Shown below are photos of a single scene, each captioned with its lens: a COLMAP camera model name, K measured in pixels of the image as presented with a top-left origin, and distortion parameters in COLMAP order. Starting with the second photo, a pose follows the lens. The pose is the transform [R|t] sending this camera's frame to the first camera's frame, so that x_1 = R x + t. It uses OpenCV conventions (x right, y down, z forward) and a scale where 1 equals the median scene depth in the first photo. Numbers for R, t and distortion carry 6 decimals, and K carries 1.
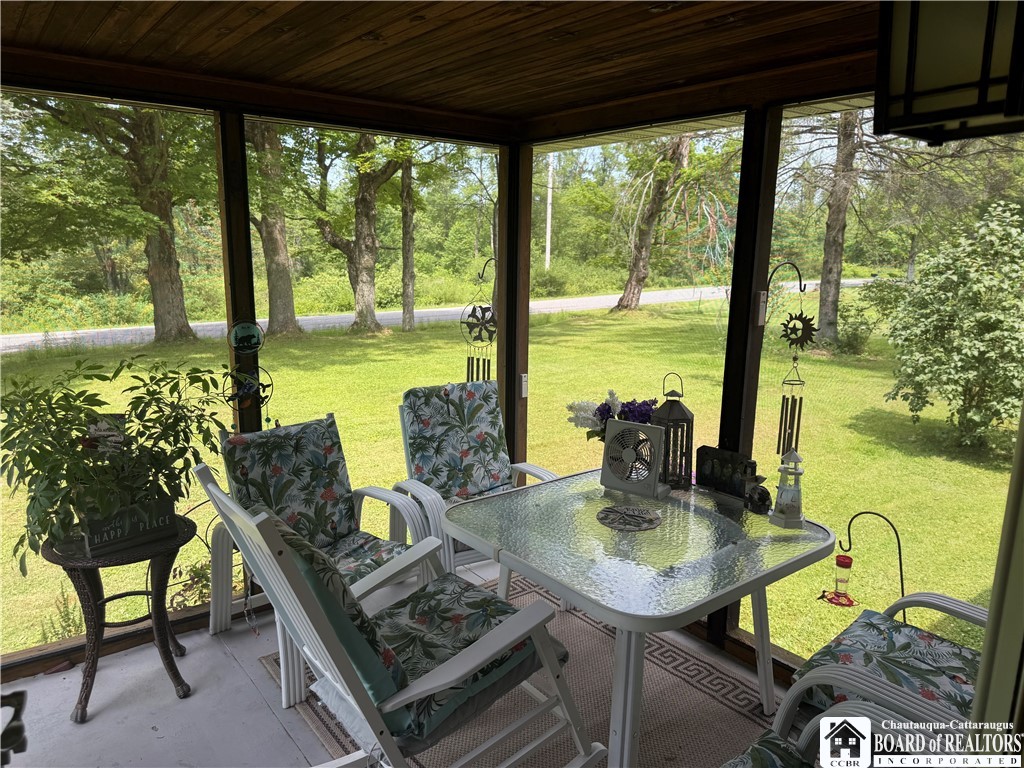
lens RADIAL K [[717.3, 0, 513.7], [0, 717.3, 390.5], [0, 0, 1]] dist [0.125800, -0.204351]
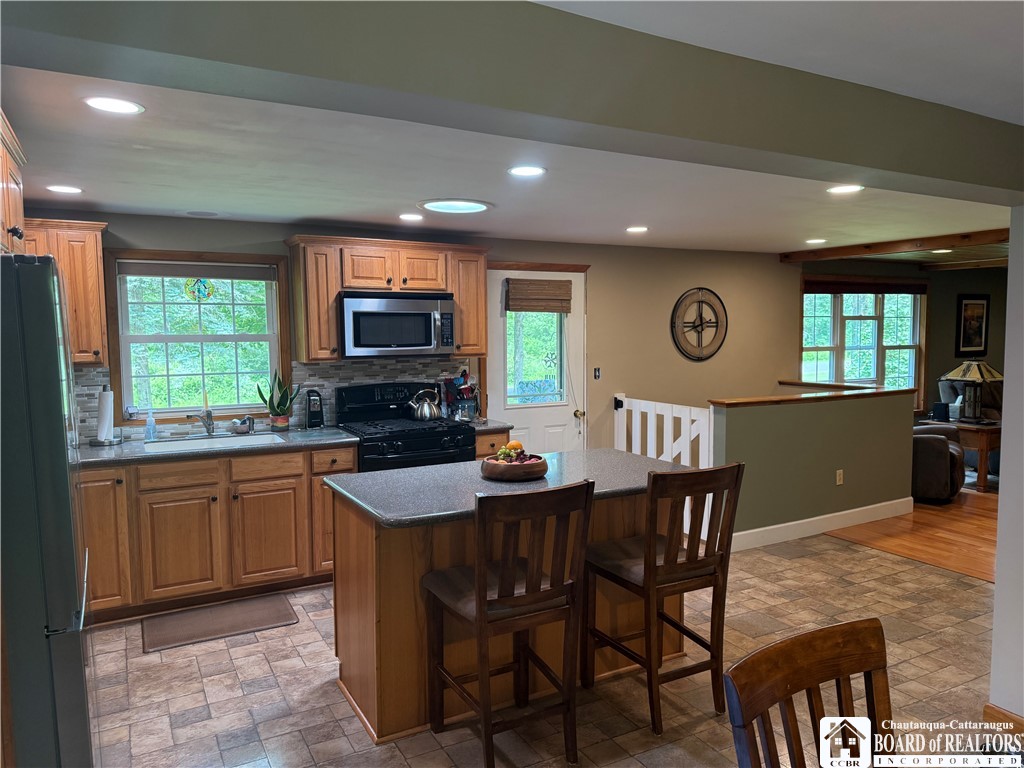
lens RADIAL K [[717.3, 0, 513.7], [0, 717.3, 390.5], [0, 0, 1]] dist [0.125800, -0.204351]
pose [[0.988756, -0.010781, -0.149147, 0.182904], [-0.006685, 0.993214, -0.116110, 0.278200], [0.149387, 0.115802, 0.981974, -1.302854]]
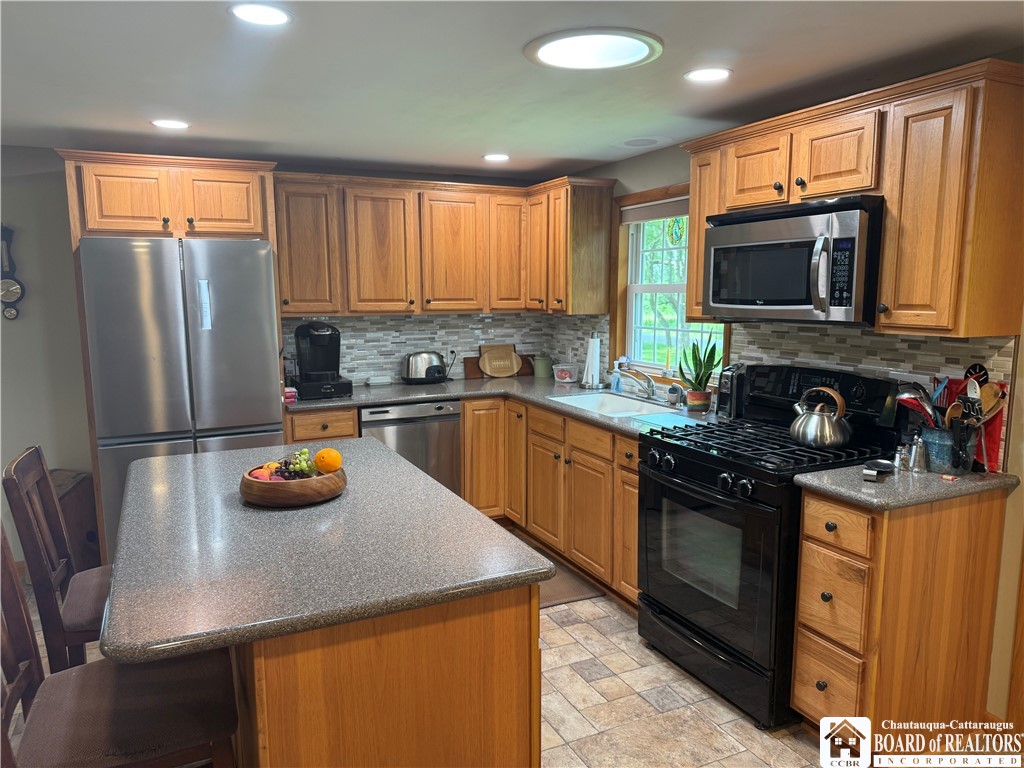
lens RADIAL K [[717.3, 0, 513.7], [0, 717.3, 390.5], [0, 0, 1]] dist [0.125800, -0.204351]
pose [[-0.197776, 0.122063, -0.972618, 0.535245], [-0.195630, 0.967342, 0.161181, 0.092344], [0.960528, 0.222151, -0.167438, -0.310592]]
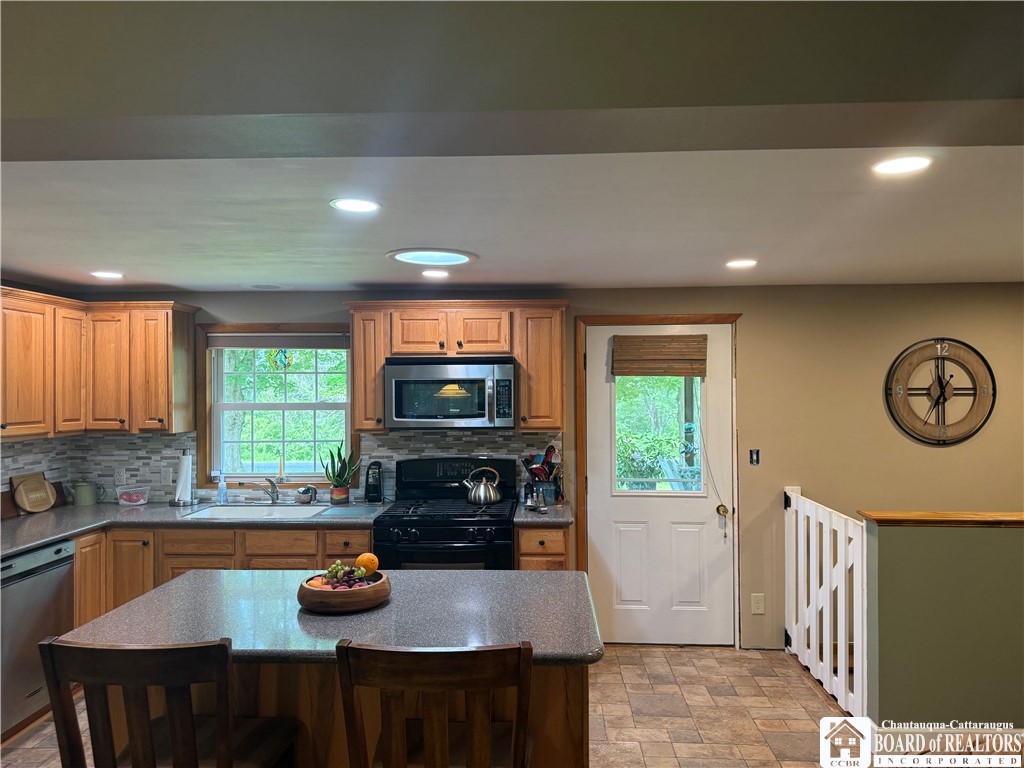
lens RADIAL K [[717.3, 0, 513.7], [0, 717.3, 390.5], [0, 0, 1]] dist [0.125800, -0.204351]
pose [[0.767131, -0.018819, -0.641214, 0.553200], [-0.110678, 0.980697, -0.161195, 0.192064], [0.631871, 0.194626, 0.750240, -0.921067]]
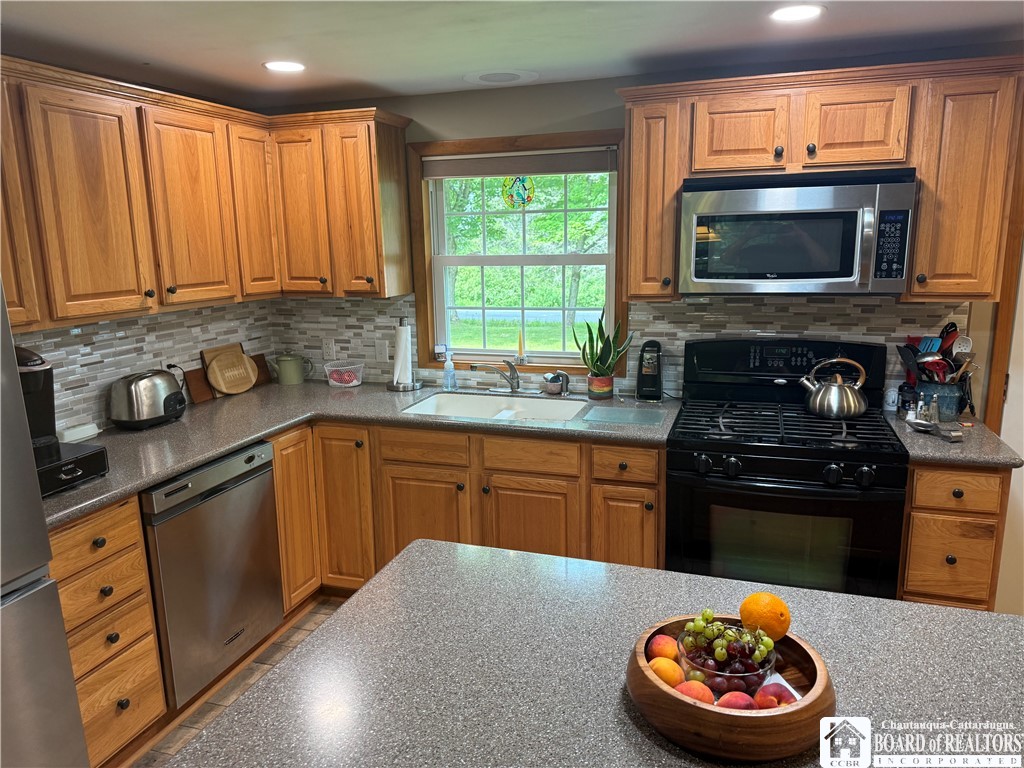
lens RADIAL K [[717.3, 0, 513.7], [0, 717.3, 390.5], [0, 0, 1]] dist [0.125800, -0.204351]
pose [[0.563793, 0.144852, -0.813115, 0.227396], [-0.136816, 0.987278, 0.081014, 0.154540], [0.814505, 0.065572, 0.576438, -0.760144]]
